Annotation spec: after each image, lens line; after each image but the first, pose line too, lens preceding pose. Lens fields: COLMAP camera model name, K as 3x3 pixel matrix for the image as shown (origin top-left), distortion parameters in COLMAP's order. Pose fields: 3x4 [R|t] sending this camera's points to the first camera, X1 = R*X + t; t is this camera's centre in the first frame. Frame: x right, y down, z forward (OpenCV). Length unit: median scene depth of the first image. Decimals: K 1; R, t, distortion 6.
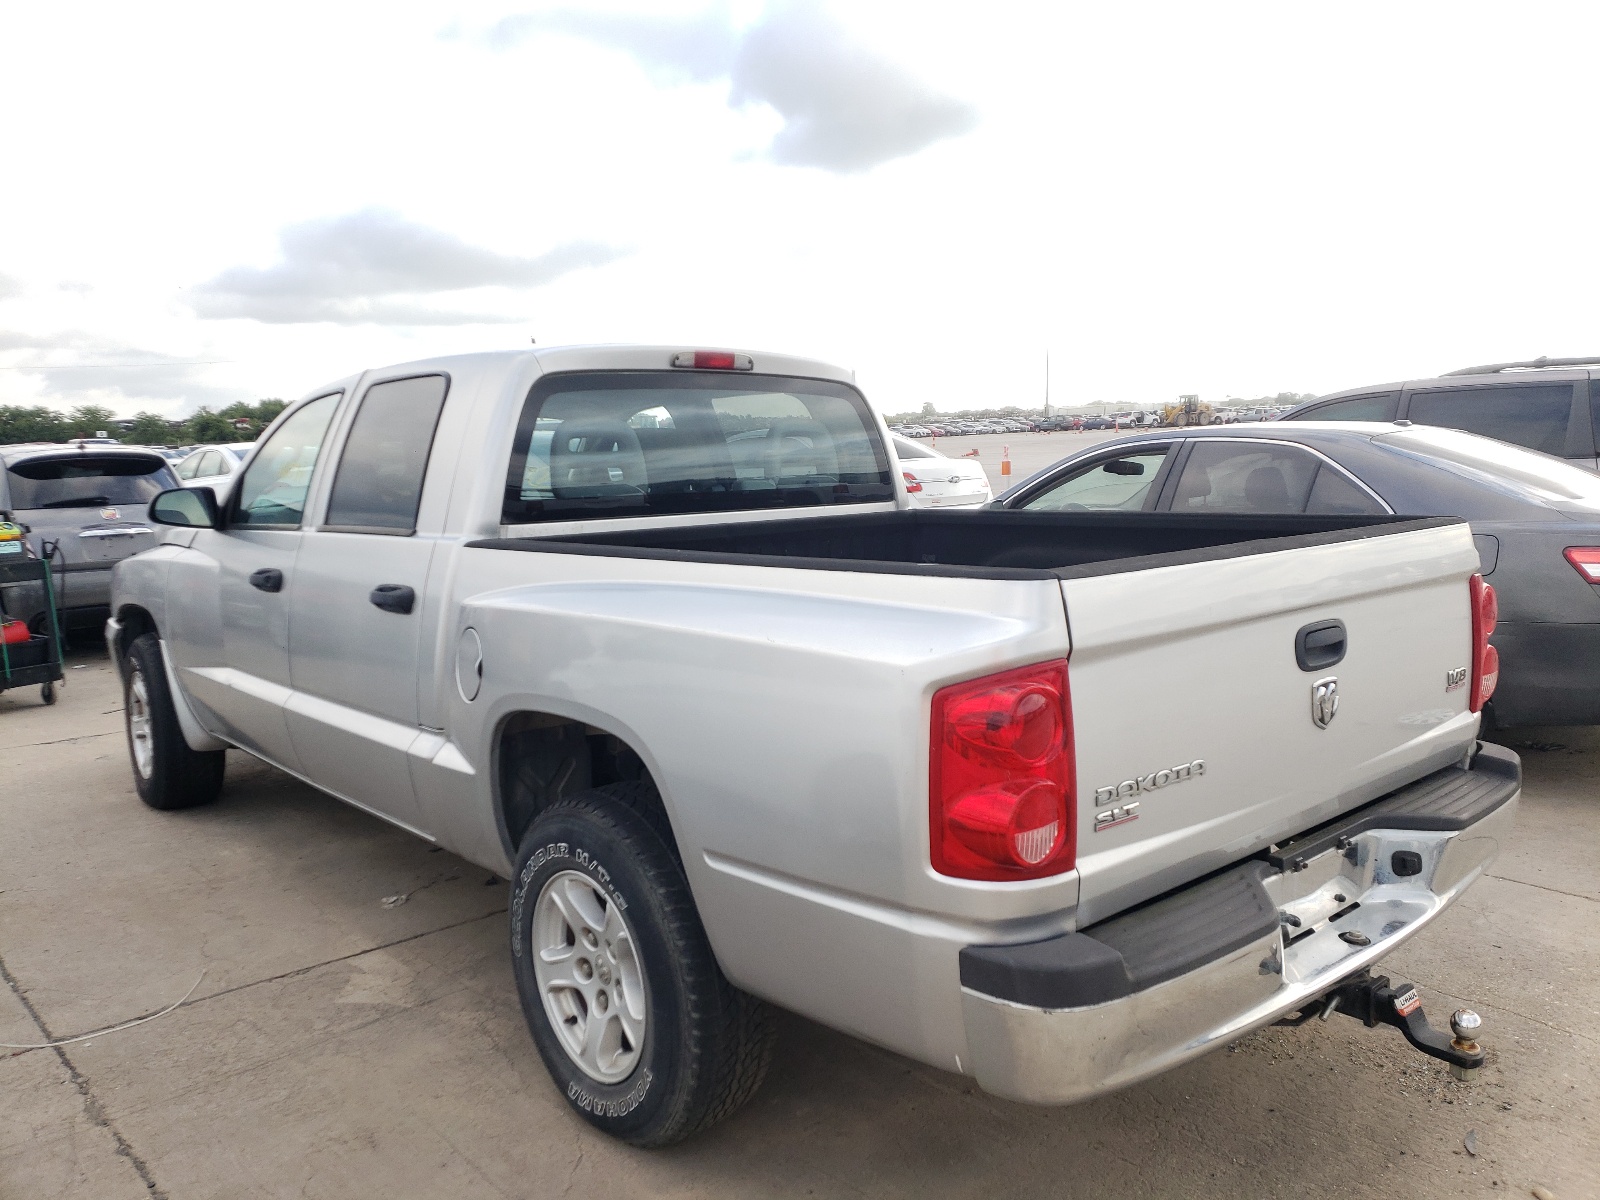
lens RADIAL K [[1224.2, 0, 788.7], [0, 1224.2, 601.2], [0, 0, 1]] dist [0.004135, 0.004993]
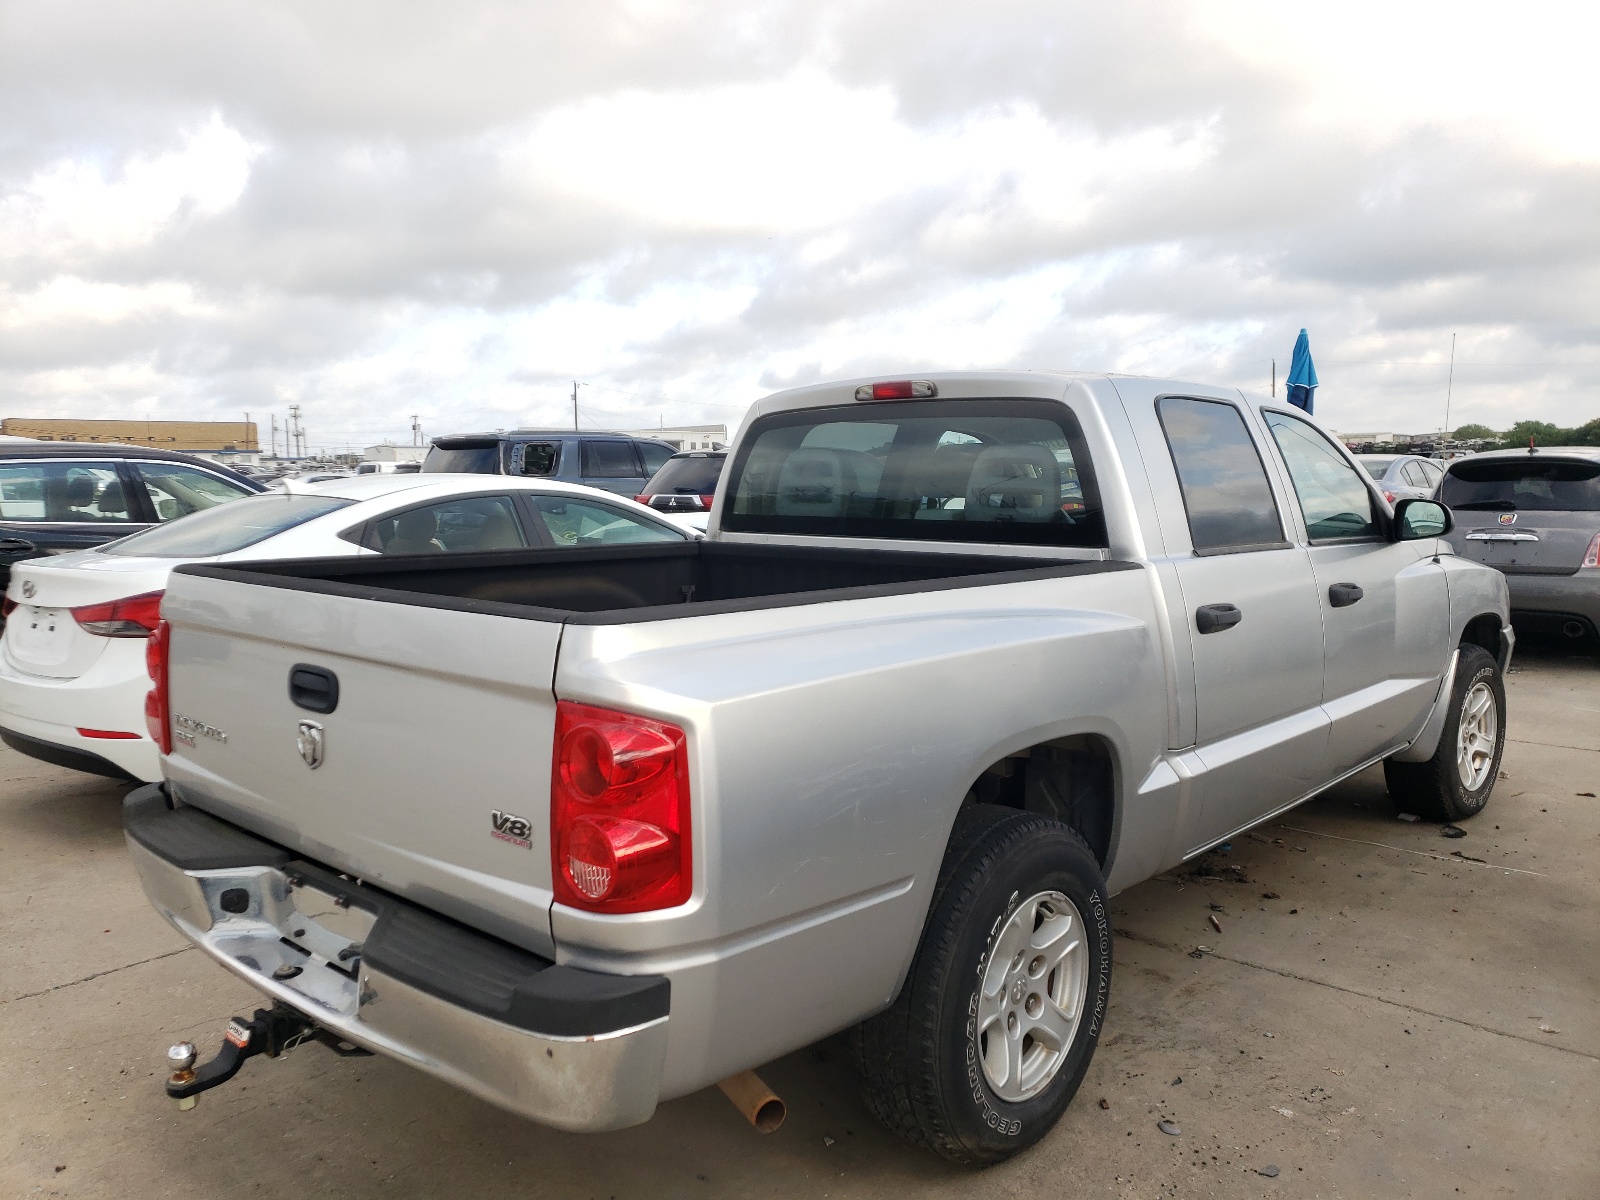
lens RADIAL K [[1224.2, 0, 788.7], [0, 1224.2, 601.2], [0, 0, 1]] dist [0.004135, 0.004993]
pose [[0.115709, 0.124126, -0.985497, 0.924327], [-0.115072, 0.987156, 0.110824, -0.122425], [0.986595, 0.100579, 0.128507, 0.776251]]
